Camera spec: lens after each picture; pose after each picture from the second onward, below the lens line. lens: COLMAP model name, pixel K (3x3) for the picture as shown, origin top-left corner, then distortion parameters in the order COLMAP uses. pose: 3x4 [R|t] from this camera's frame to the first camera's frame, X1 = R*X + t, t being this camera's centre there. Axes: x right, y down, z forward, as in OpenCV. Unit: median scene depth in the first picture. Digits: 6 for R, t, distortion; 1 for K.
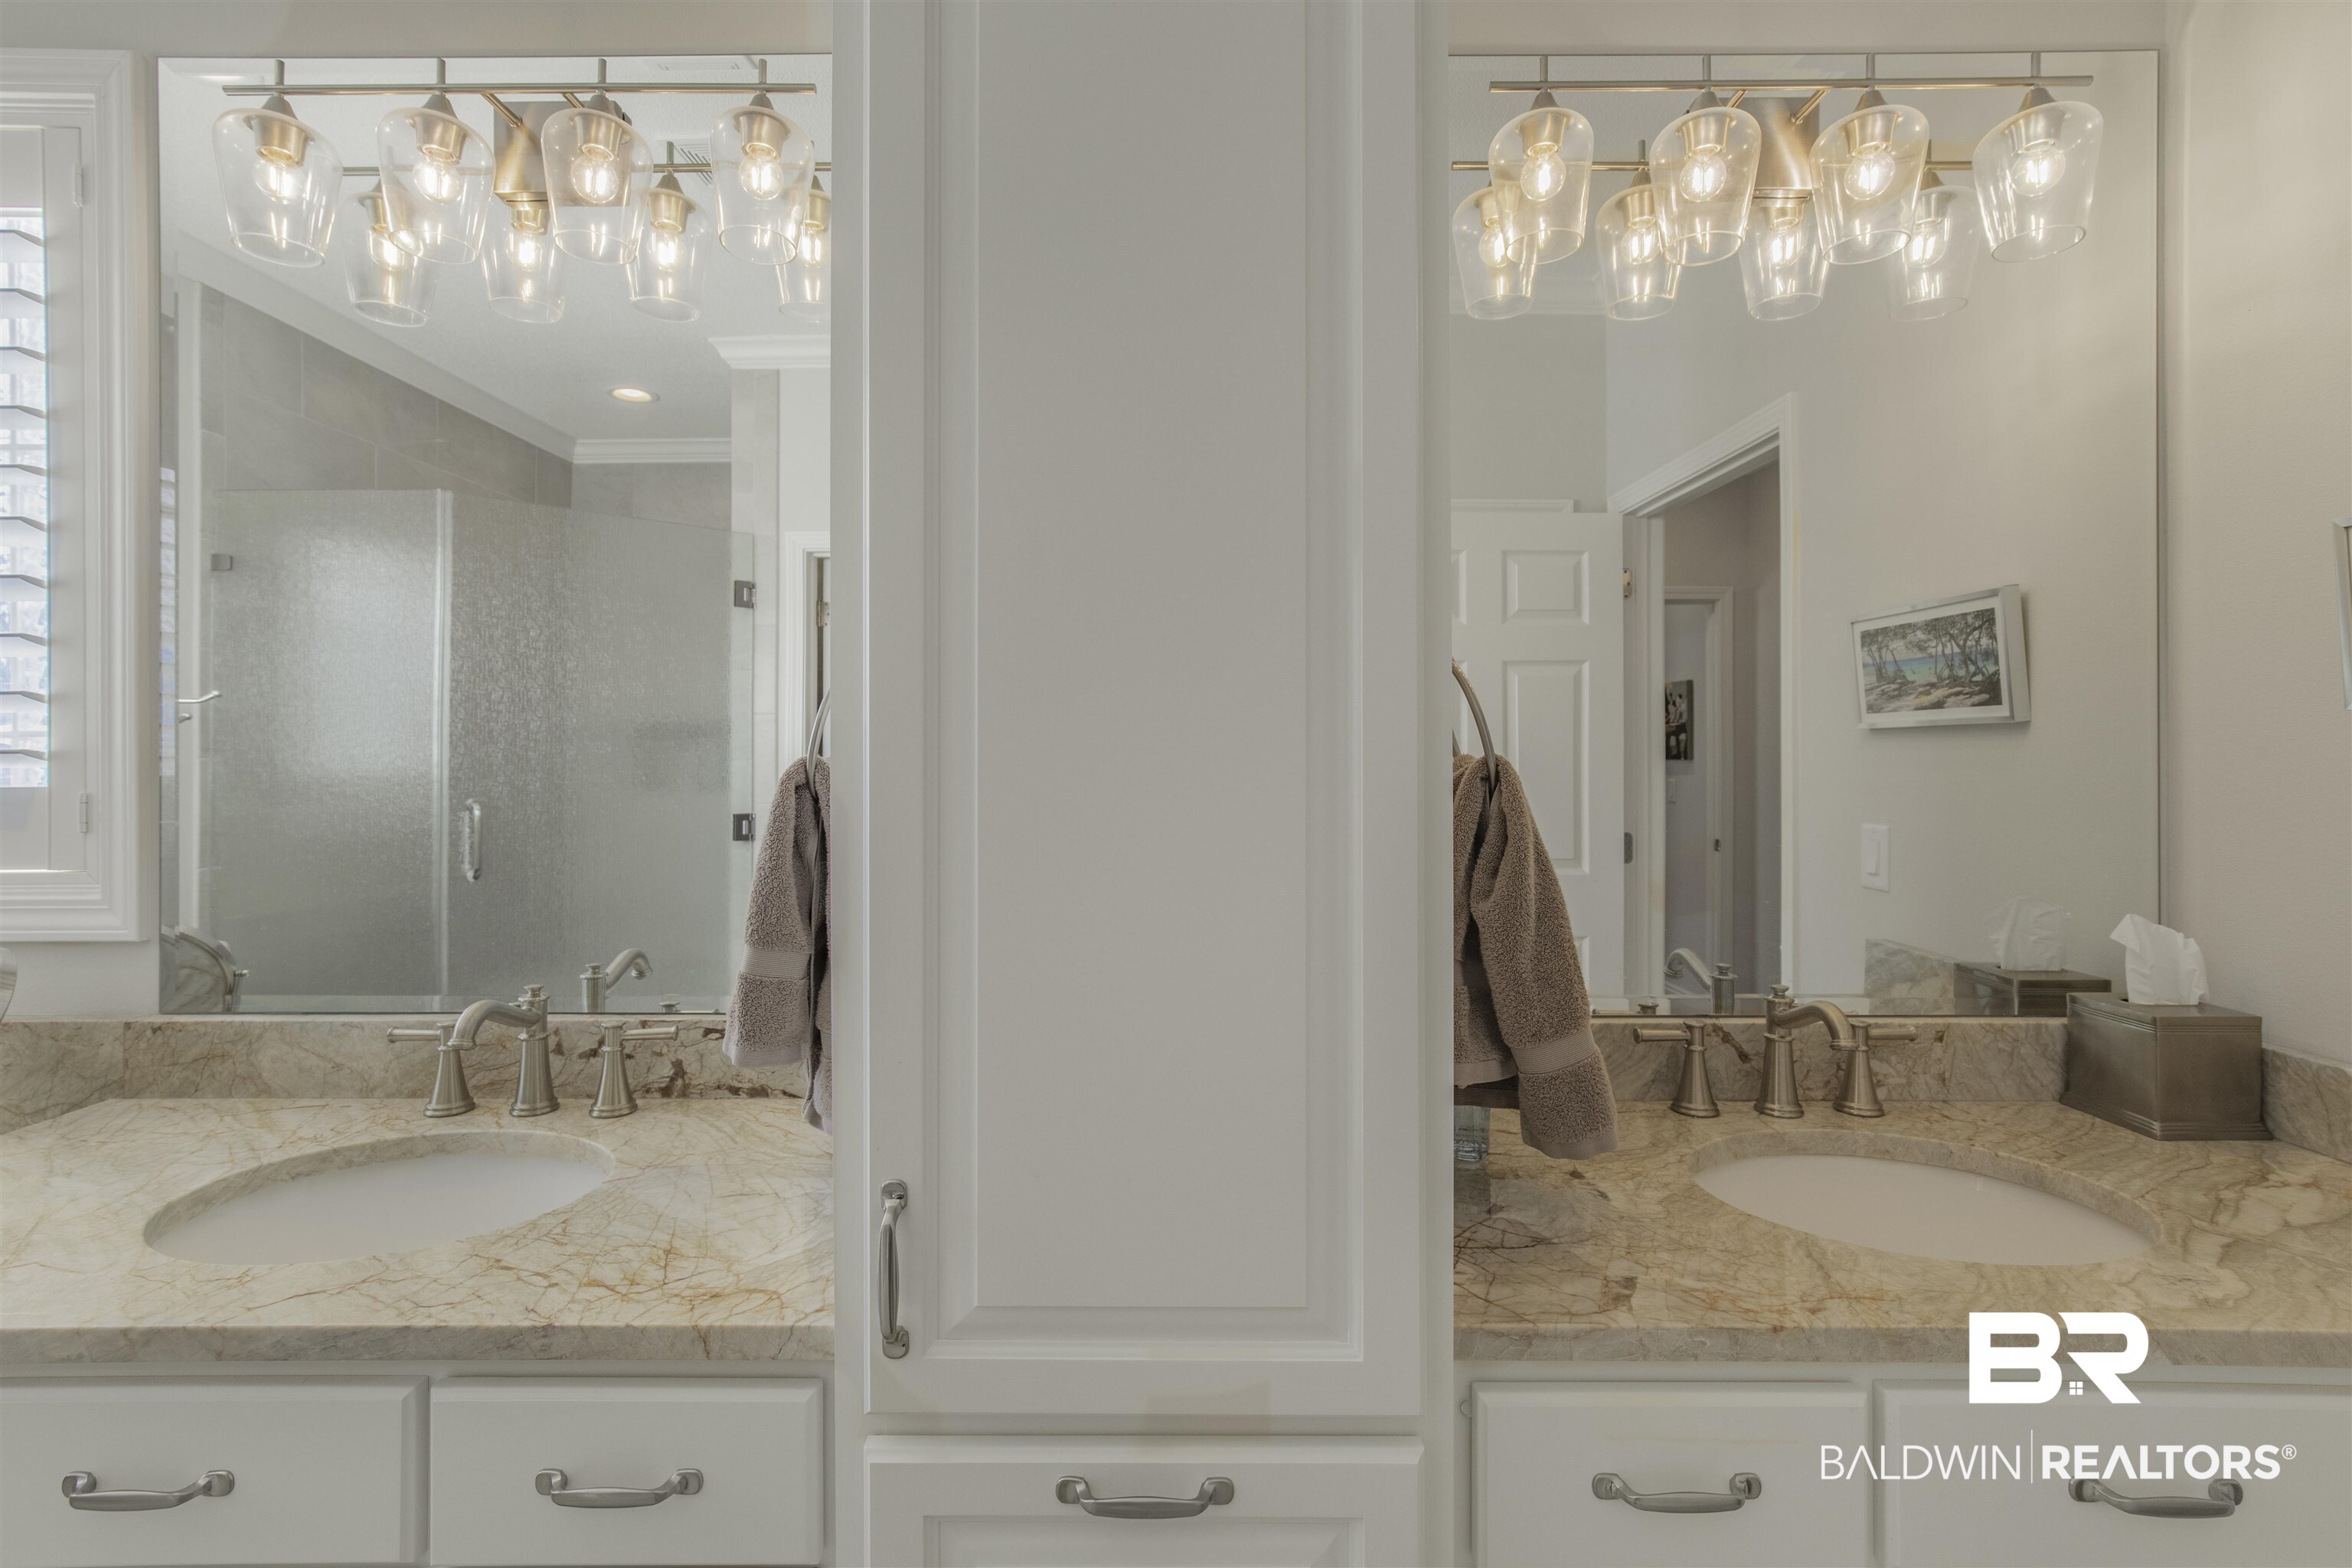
lens RADIAL K [[1093.1, 0, 1172.6], [0, 1093.1, 748.2], [0, 0, 1]] dist [-0.016683, 0.010779]
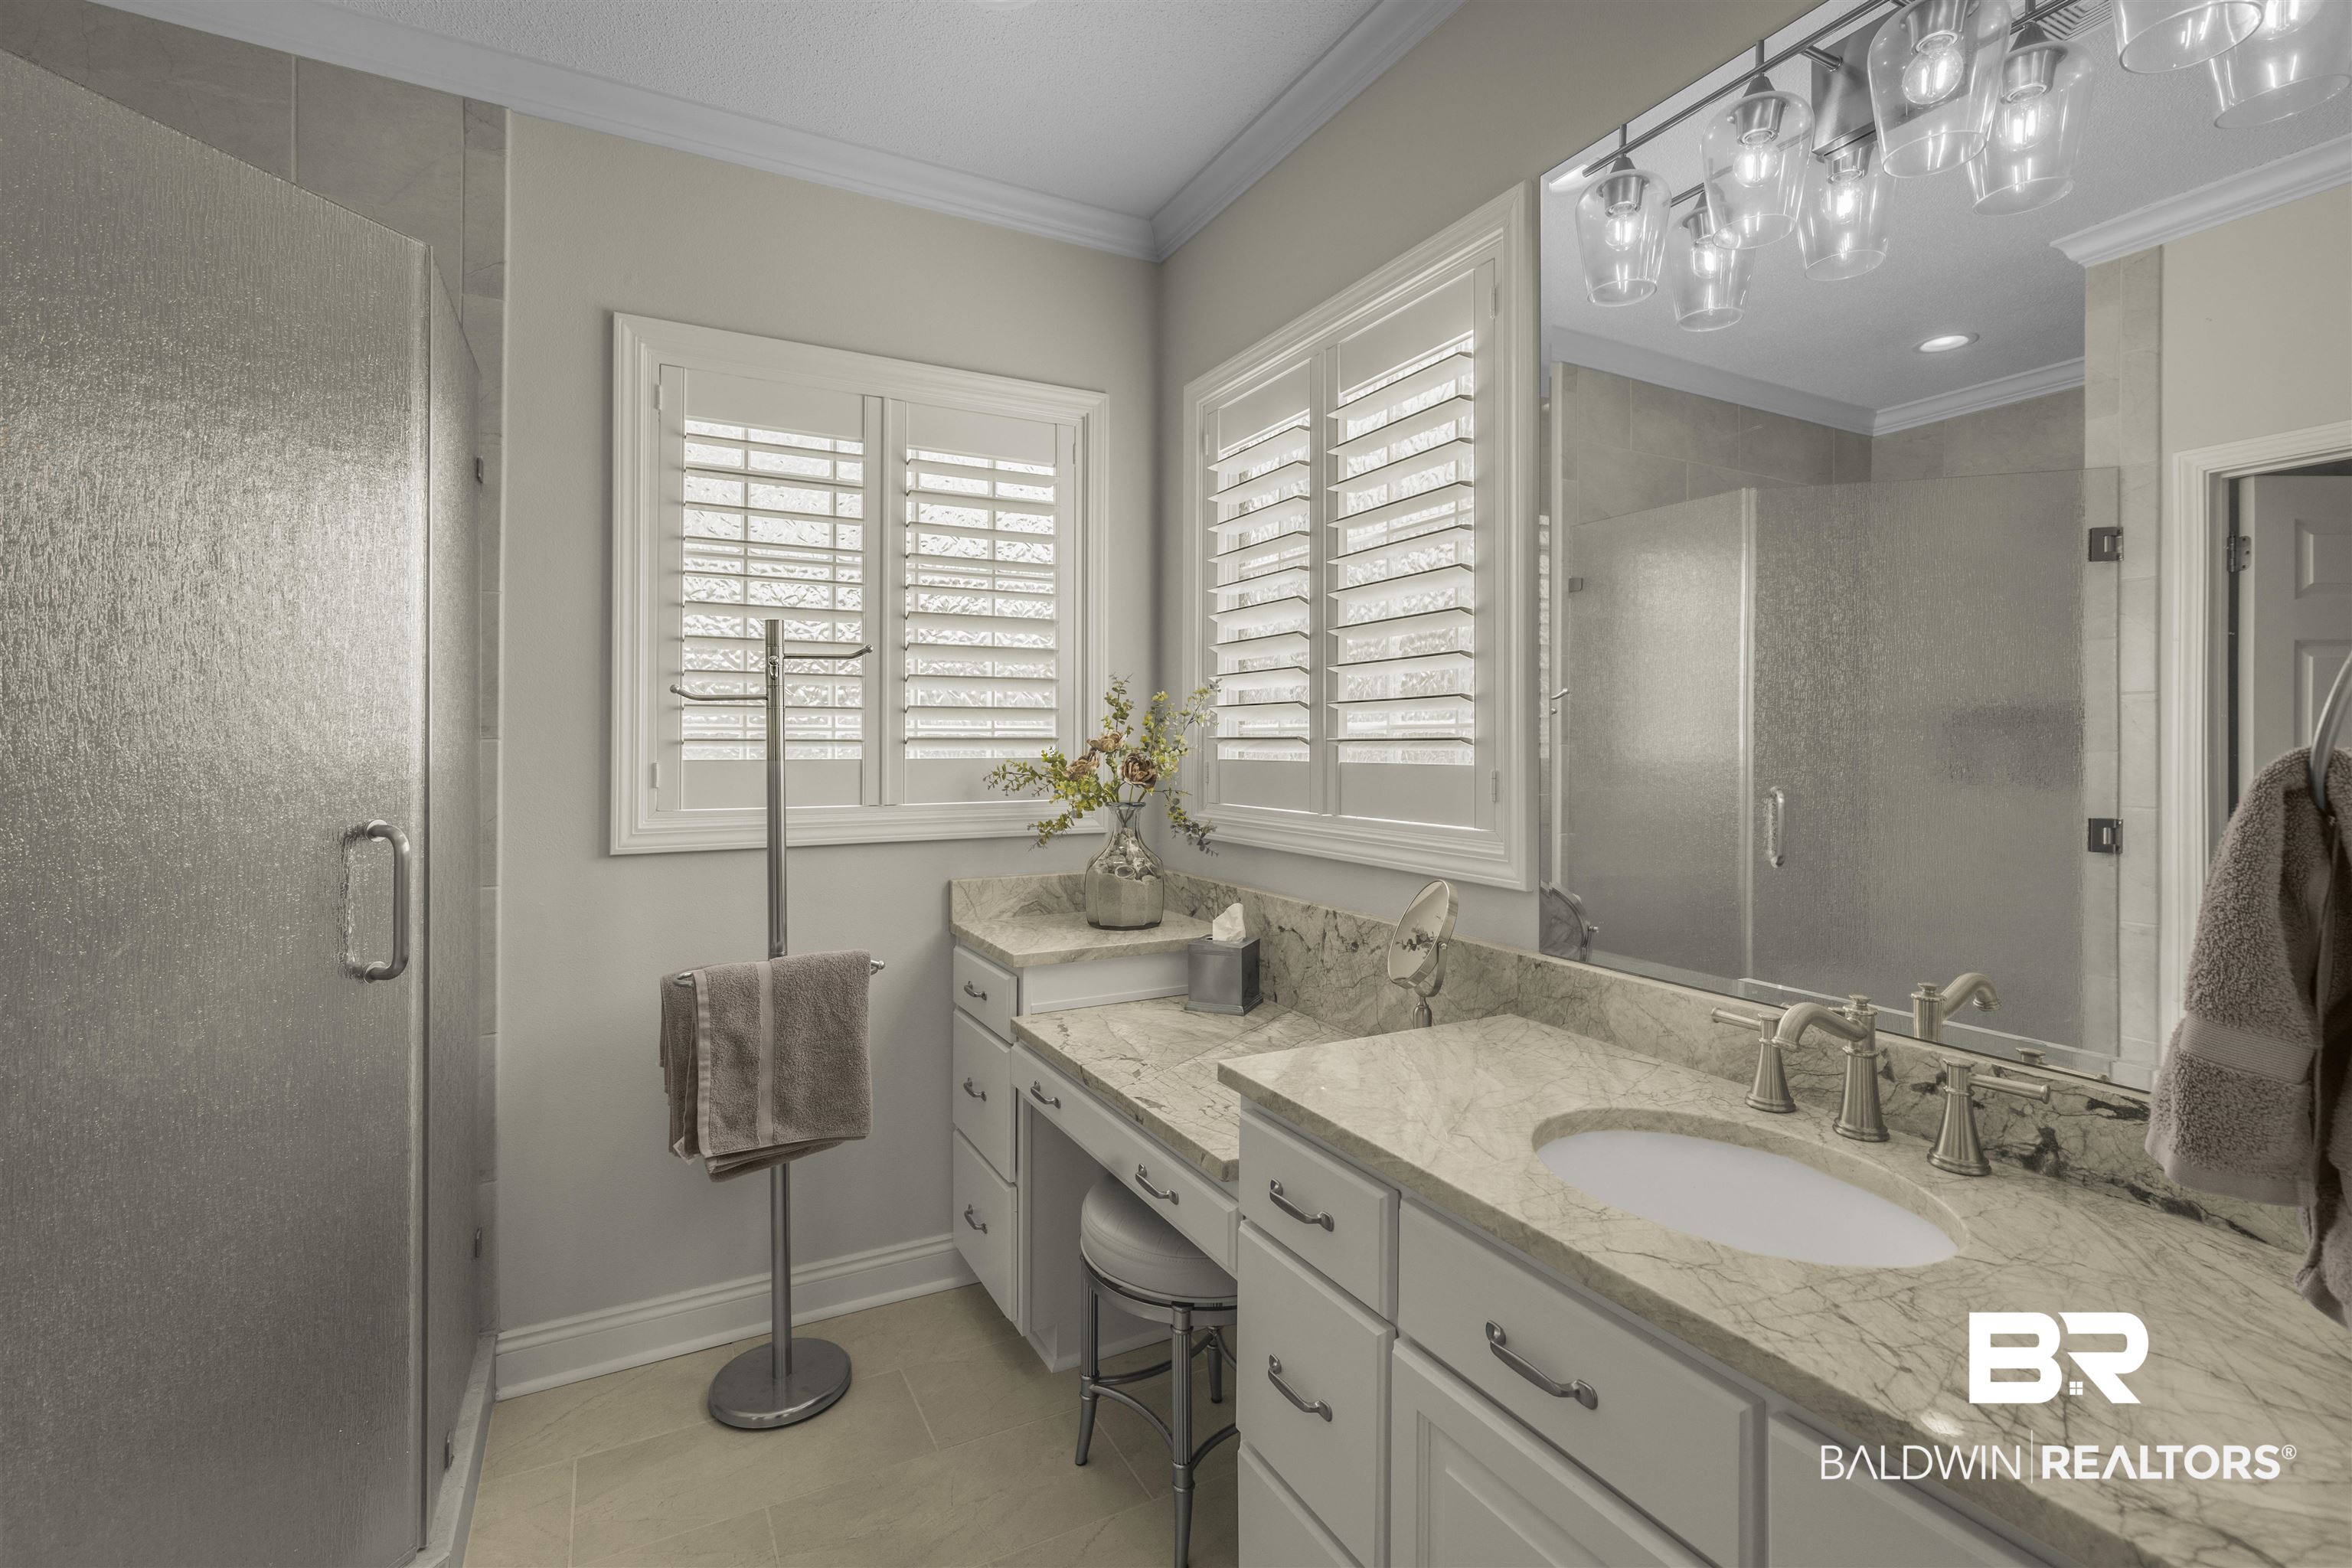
lens RADIAL K [[1055.6, 0, 1175.6], [0, 1055.6, 735.8], [0, 0, 1]] dist [-0.010491, 0.006474]
pose [[0.473413, -0.000512, -0.880840, -0.081481], [-0.000589, 0.999999, -0.000898, 0.001110], [0.880840, 0.000944, 0.473413, 0.076837]]
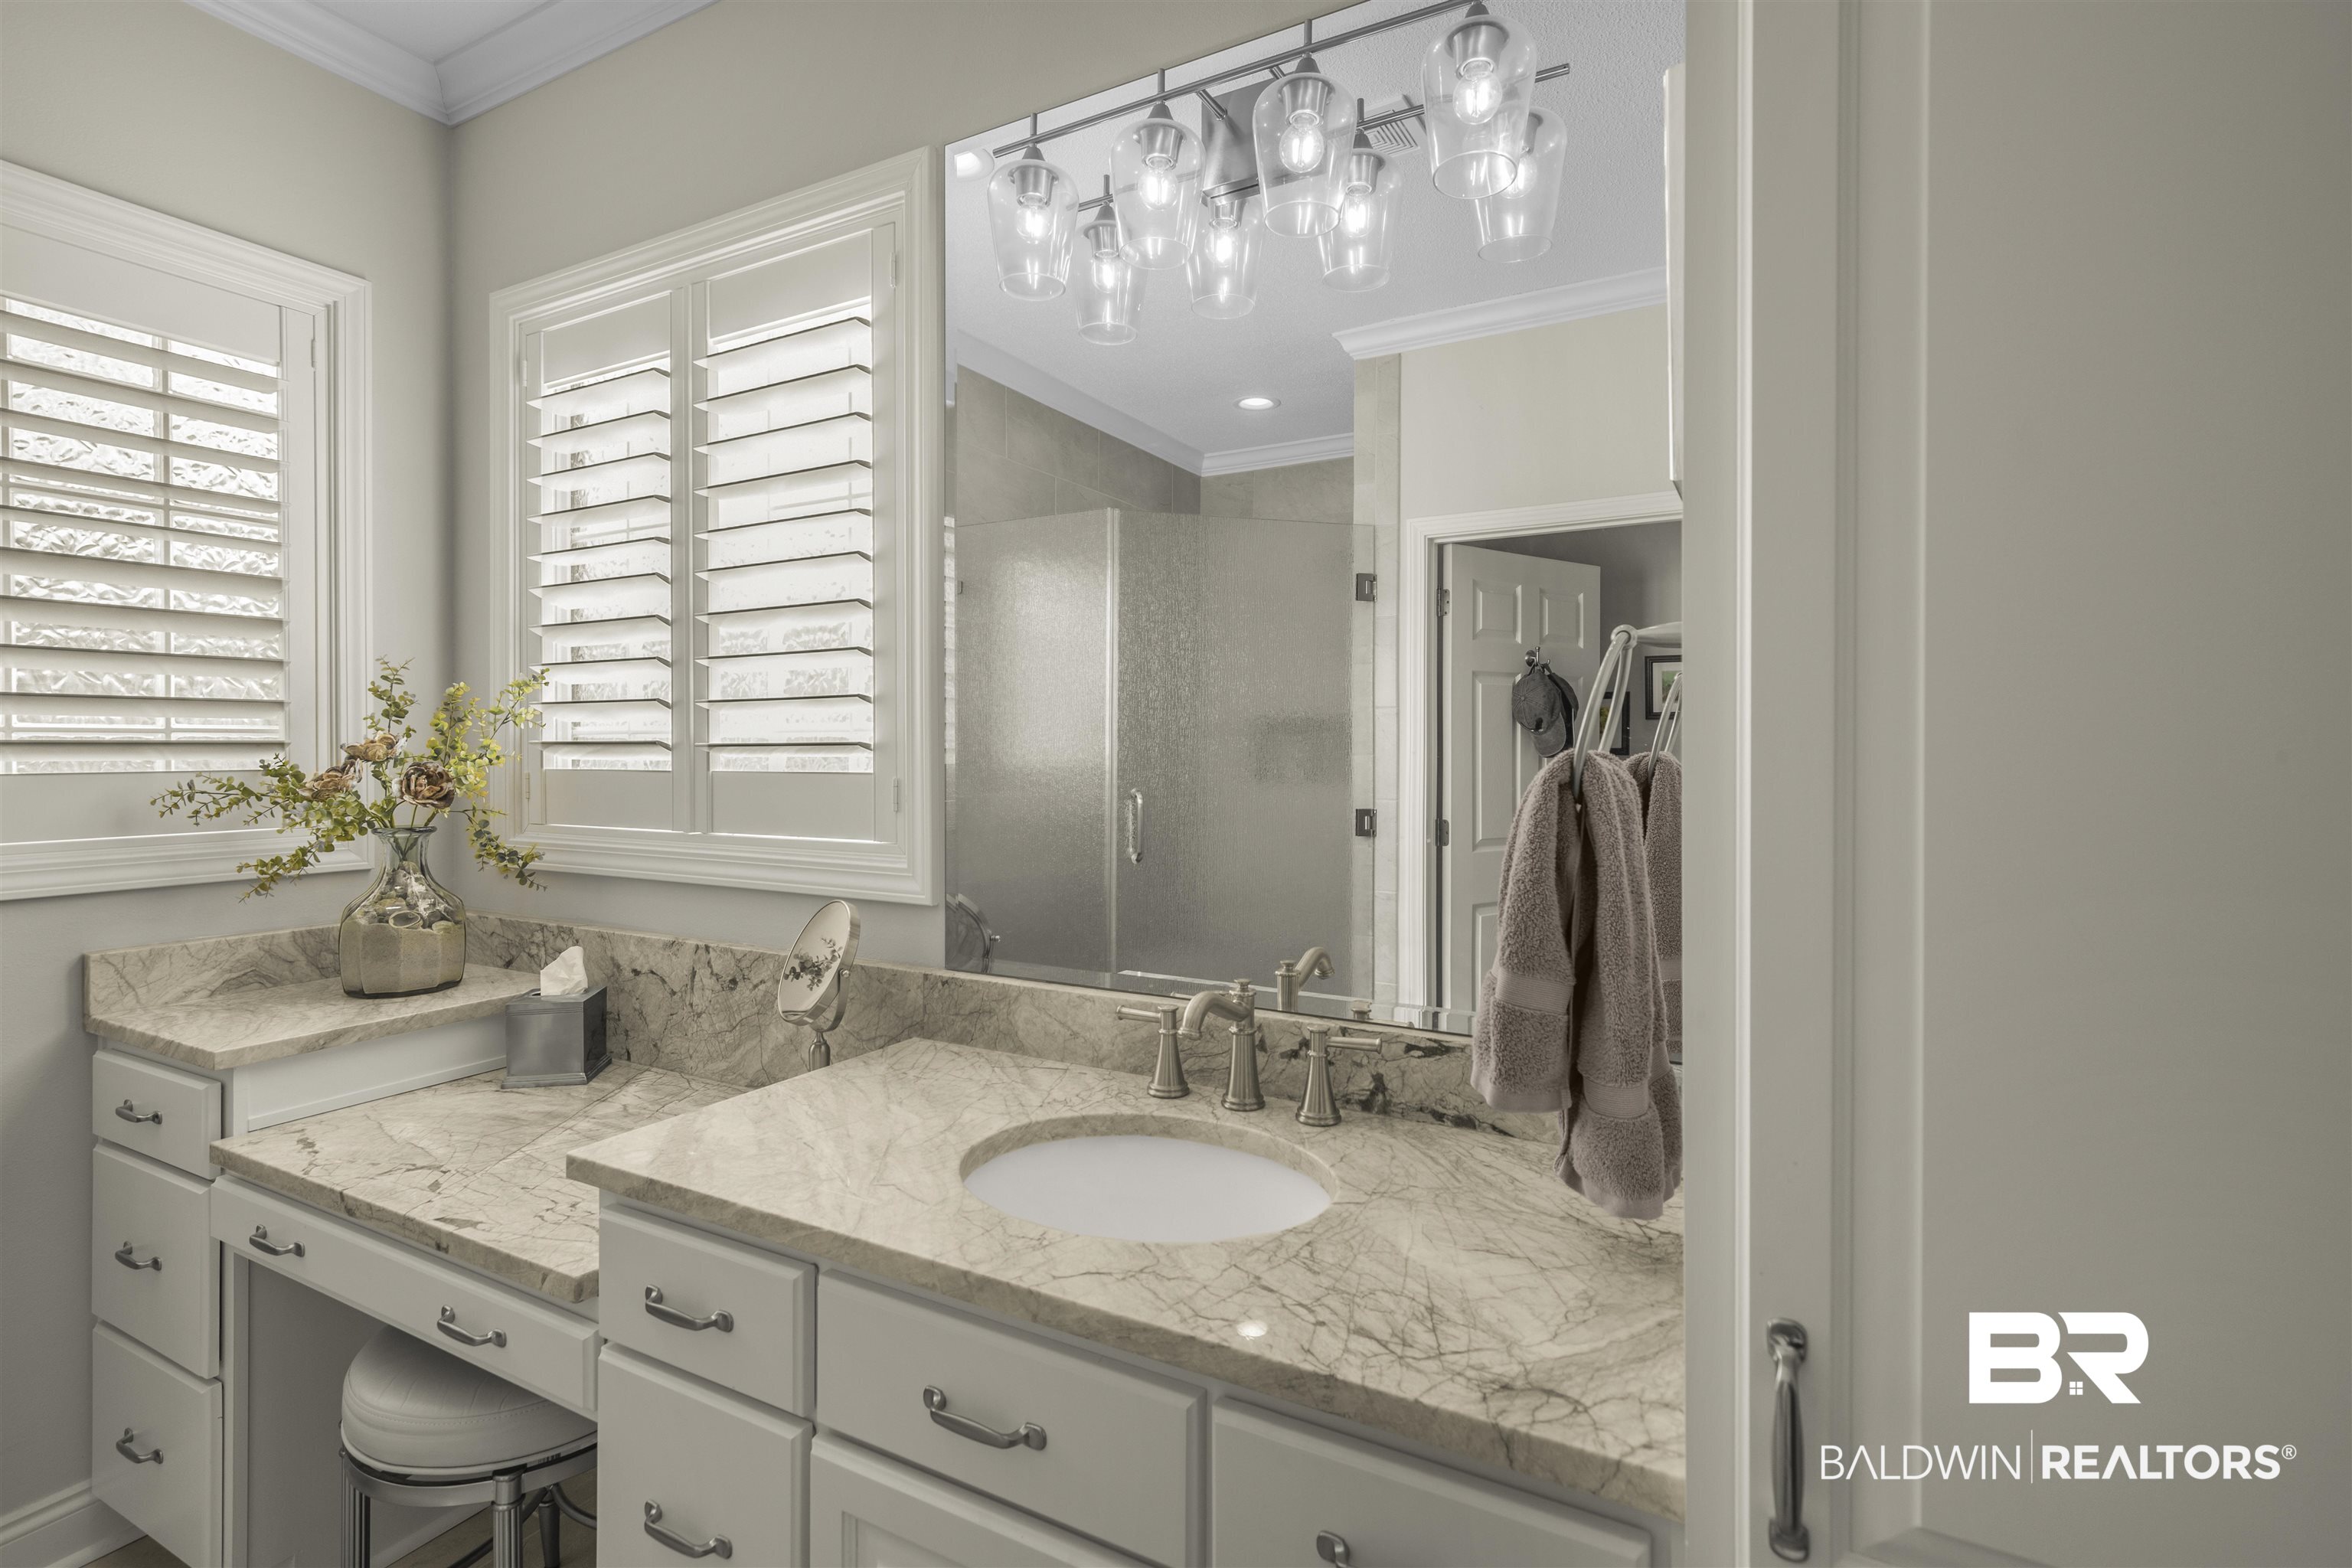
lens RADIAL K [[1093.3, 0, 1162.2], [0, 1093.3, 758.7], [0, 0, 1]] dist [-0.000535, 0.001225]
pose [[0.876388, 0.008698, -0.481527, -0.169649], [-0.002297, 0.999901, 0.013880, 0.002299], [0.481600, -0.011058, 0.876321, 0.089078]]
